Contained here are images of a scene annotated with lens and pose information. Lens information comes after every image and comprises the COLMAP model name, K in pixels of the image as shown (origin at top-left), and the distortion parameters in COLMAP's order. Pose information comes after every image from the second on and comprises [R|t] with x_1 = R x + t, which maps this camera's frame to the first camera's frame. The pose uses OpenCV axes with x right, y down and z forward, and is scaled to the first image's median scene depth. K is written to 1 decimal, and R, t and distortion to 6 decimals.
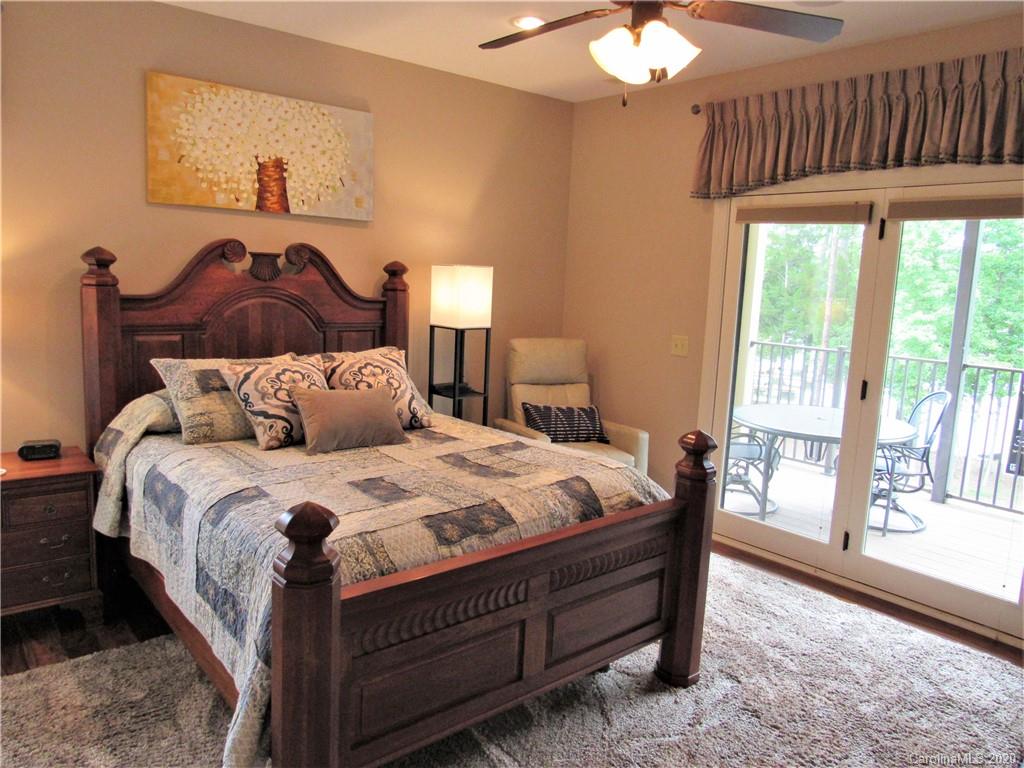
lens RADIAL K [[734.4, 0, 505.3], [0, 734.4, 379.8], [0, 0, 1]] dist [-0.029517, 0.016621]
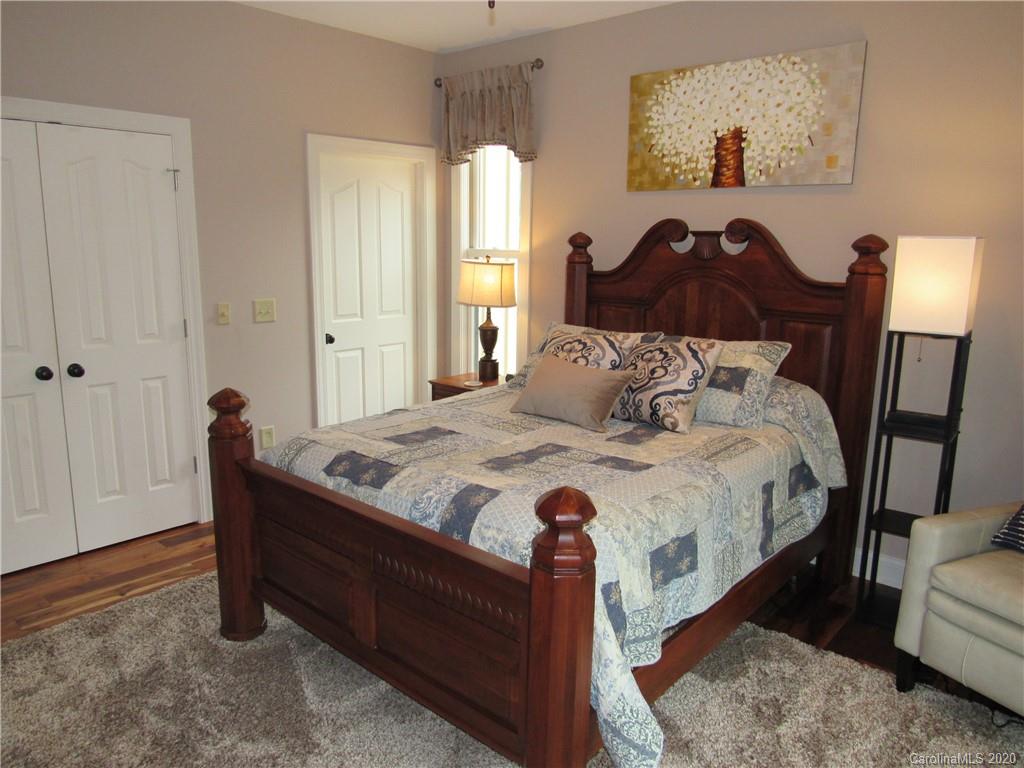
lens RADIAL K [[734.4, 0, 506.5], [0, 734.4, 386.8], [0, 0, 1]] dist [-0.029517, 0.016621]
pose [[0.137452, 0.156670, -0.978040, 0.617871], [-0.151158, 0.979164, 0.135607, -0.063586], [0.978907, 0.129199, 0.158270, 0.617925]]
